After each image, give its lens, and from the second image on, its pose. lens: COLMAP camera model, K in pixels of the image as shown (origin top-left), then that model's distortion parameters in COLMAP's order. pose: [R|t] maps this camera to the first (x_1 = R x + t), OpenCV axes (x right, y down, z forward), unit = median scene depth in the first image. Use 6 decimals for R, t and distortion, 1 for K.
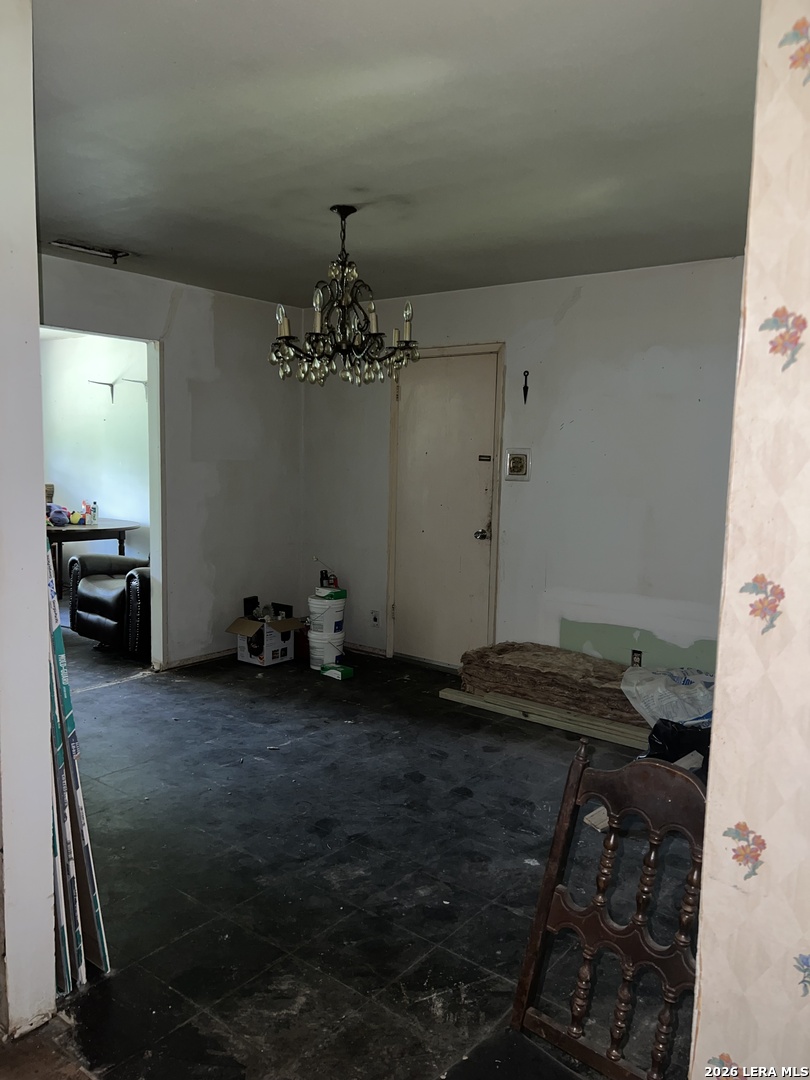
lens RADIAL K [[817.0, 0, 405.0], [0, 817.0, 540.0], [0, 0, 1]] dist [0.007450, 0.000689]
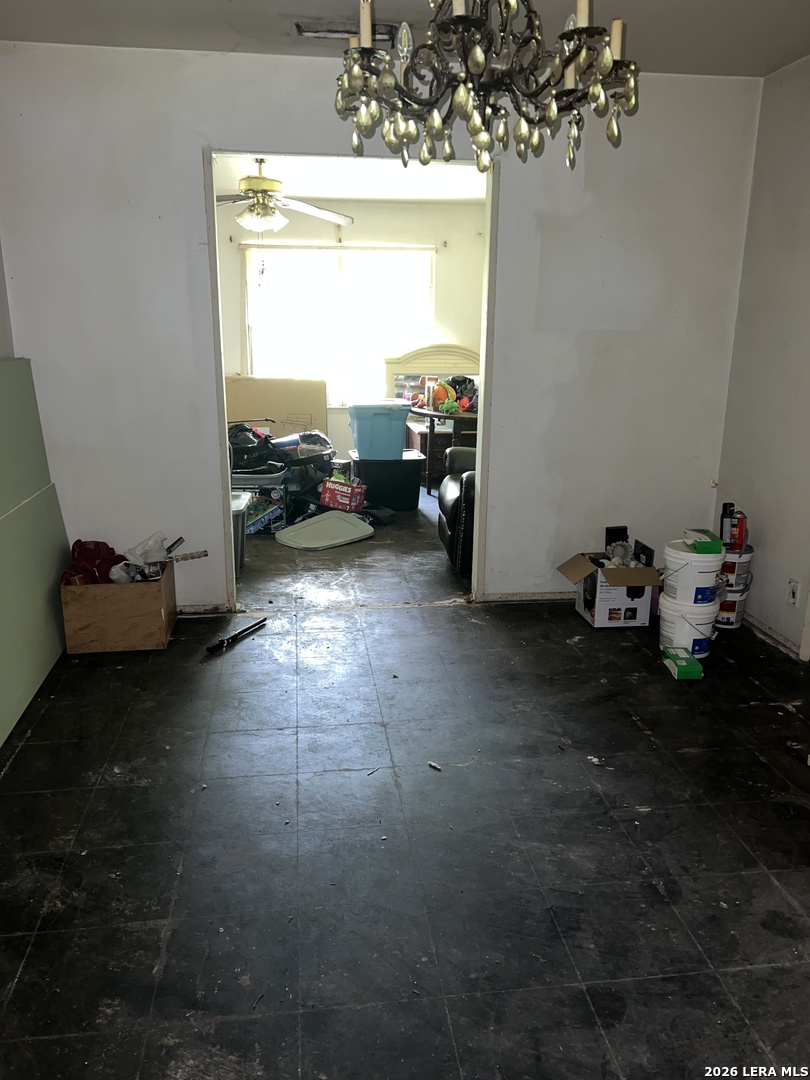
lens RADIAL K [[817.0, 0, 405.0], [0, 817.0, 540.0], [0, 0, 1]] dist [0.007450, 0.000689]
pose [[0.713017, 0.169468, -0.680358, 0.180773], [-0.071578, 0.982874, 0.169807, -0.028926], [0.697484, -0.072376, 0.712936, 0.384466]]
